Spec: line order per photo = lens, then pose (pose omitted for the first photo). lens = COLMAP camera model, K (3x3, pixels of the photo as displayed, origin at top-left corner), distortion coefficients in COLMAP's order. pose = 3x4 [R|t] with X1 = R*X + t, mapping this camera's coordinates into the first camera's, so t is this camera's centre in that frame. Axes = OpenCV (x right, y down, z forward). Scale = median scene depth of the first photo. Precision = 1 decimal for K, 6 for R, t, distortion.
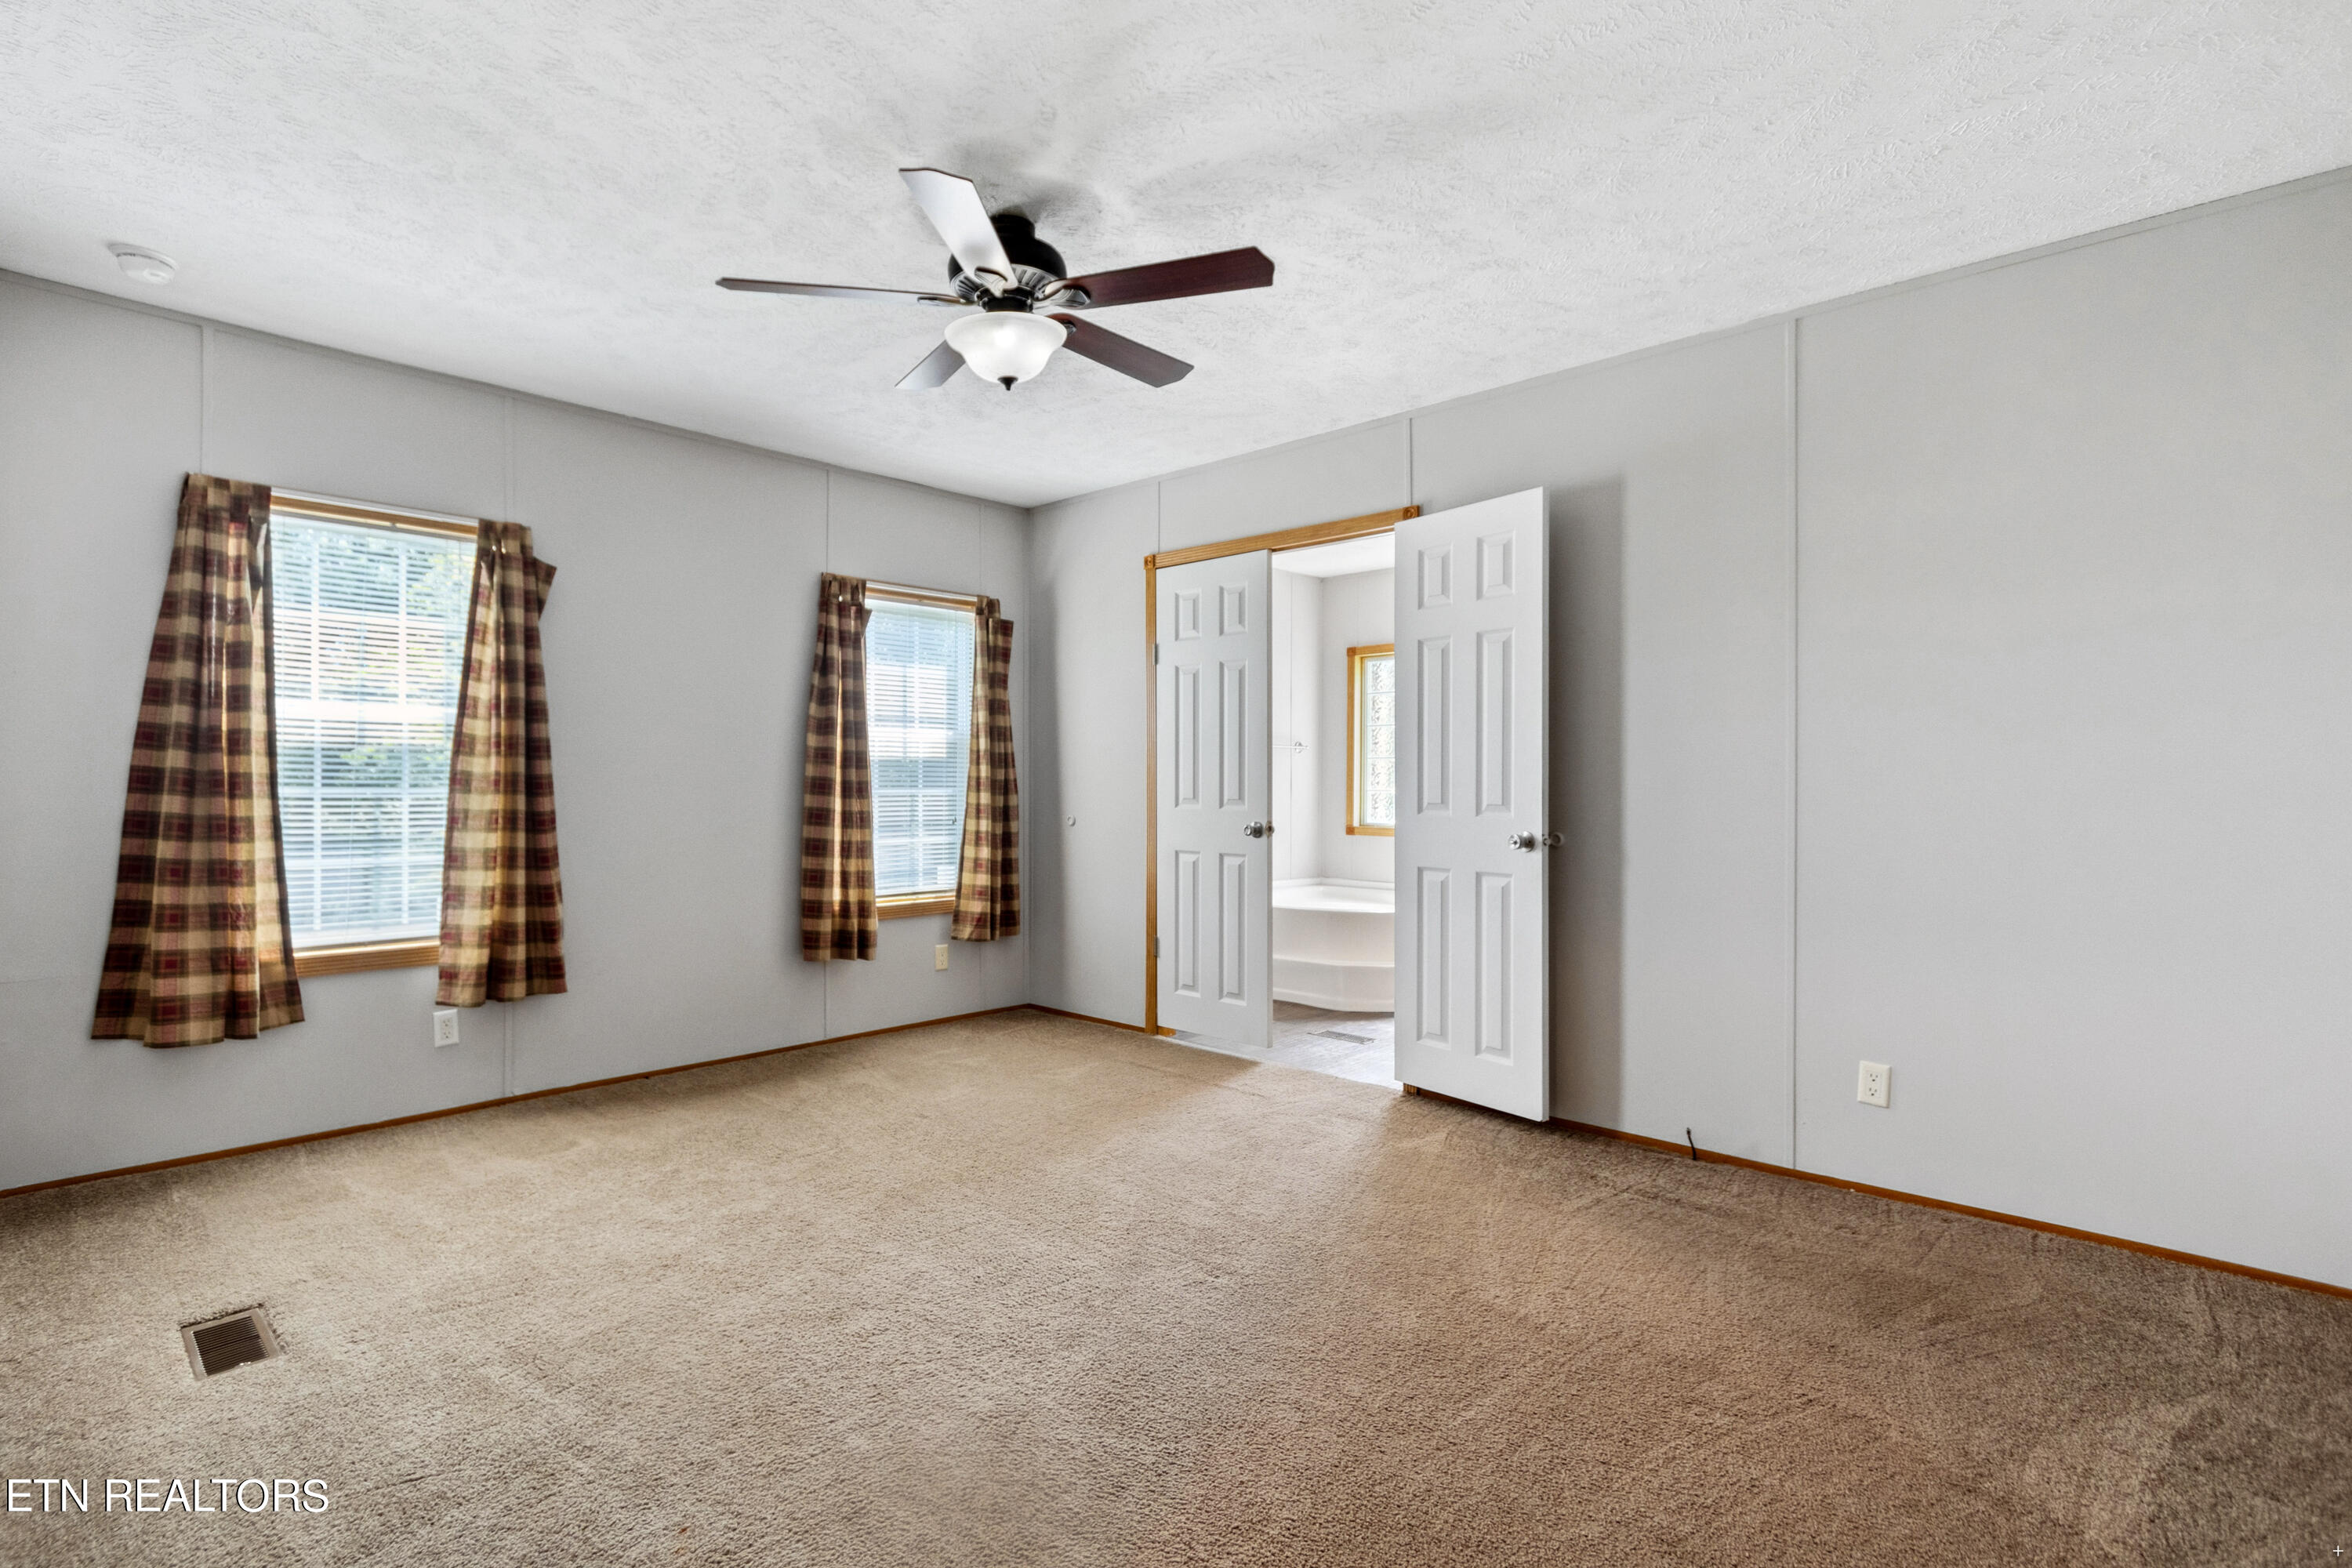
lens RADIAL K [[1108.7, 0, 1137.4], [0, 1108.7, 798.5], [0, 0, 1]] dist [0.001388, -0.000049]
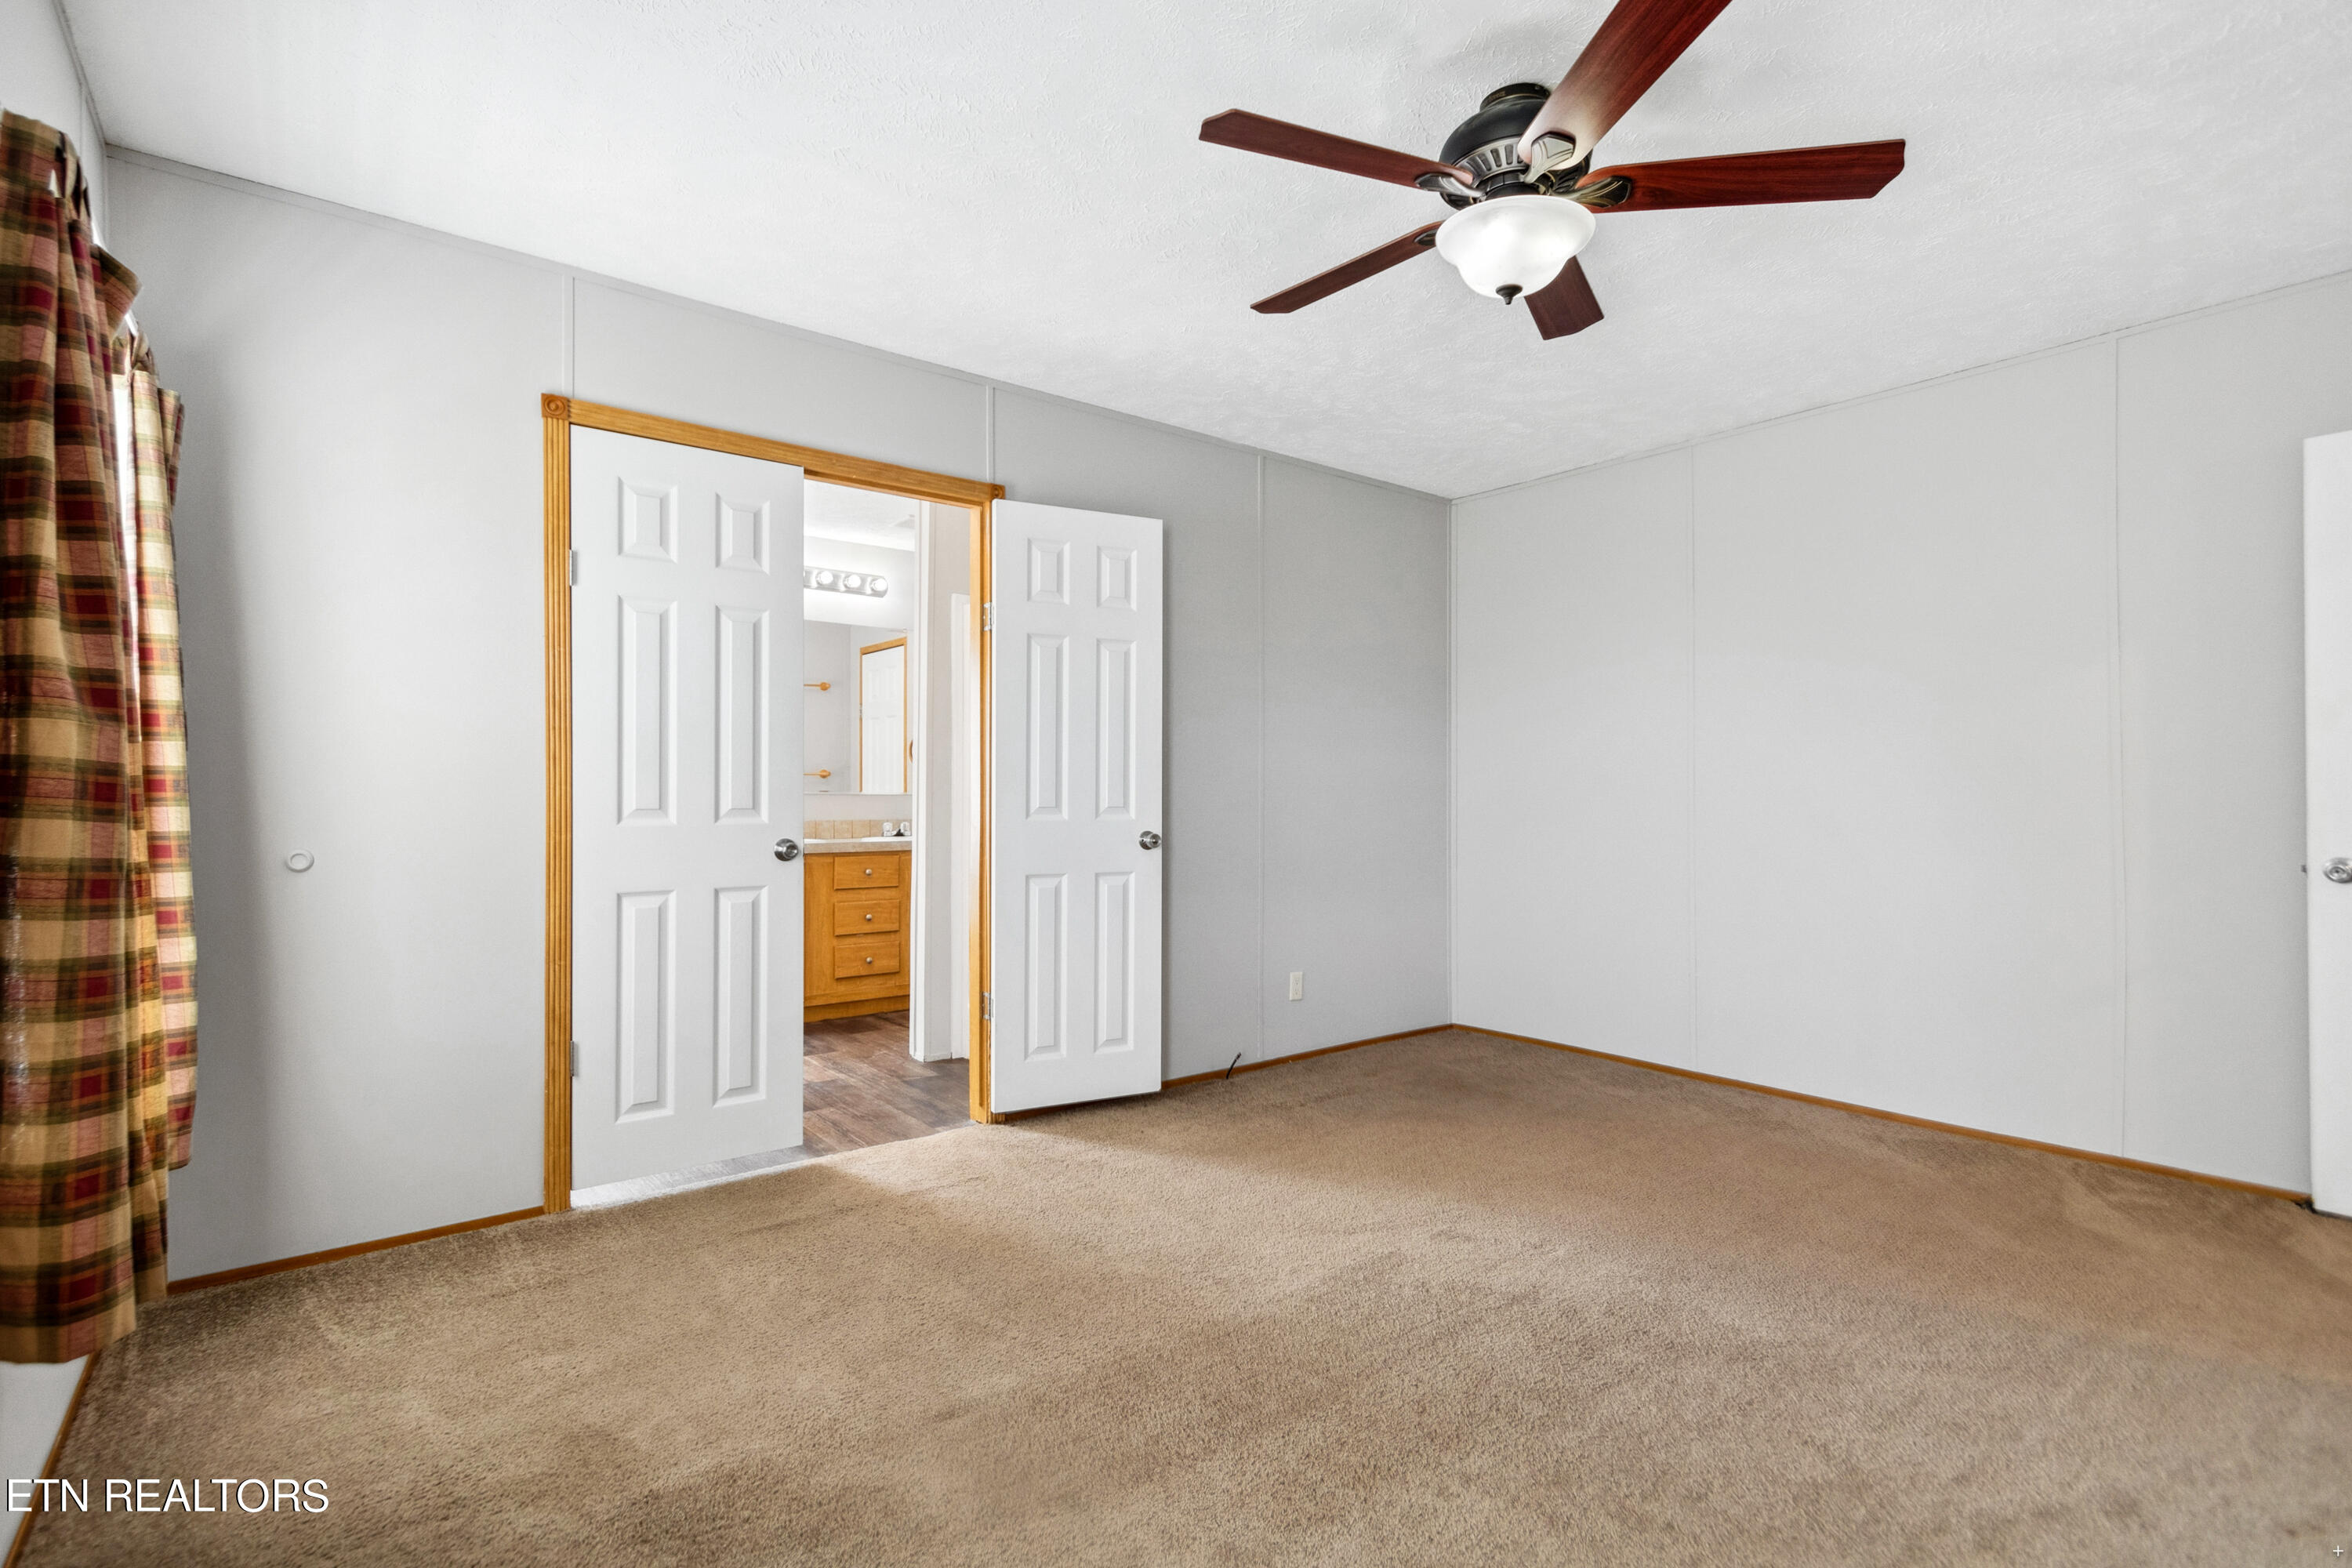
lens RADIAL K [[1101.0, 0, 1150.7], [0, 1101.0, 783.0], [0, 0, 1]] dist [0.000772, 0.000339]
pose [[0.146986, -0.005735, 0.989122, -0.635471], [0.003100, 0.999981, 0.005337, -0.020390], [-0.989134, 0.002282, 0.147001, 0.735974]]
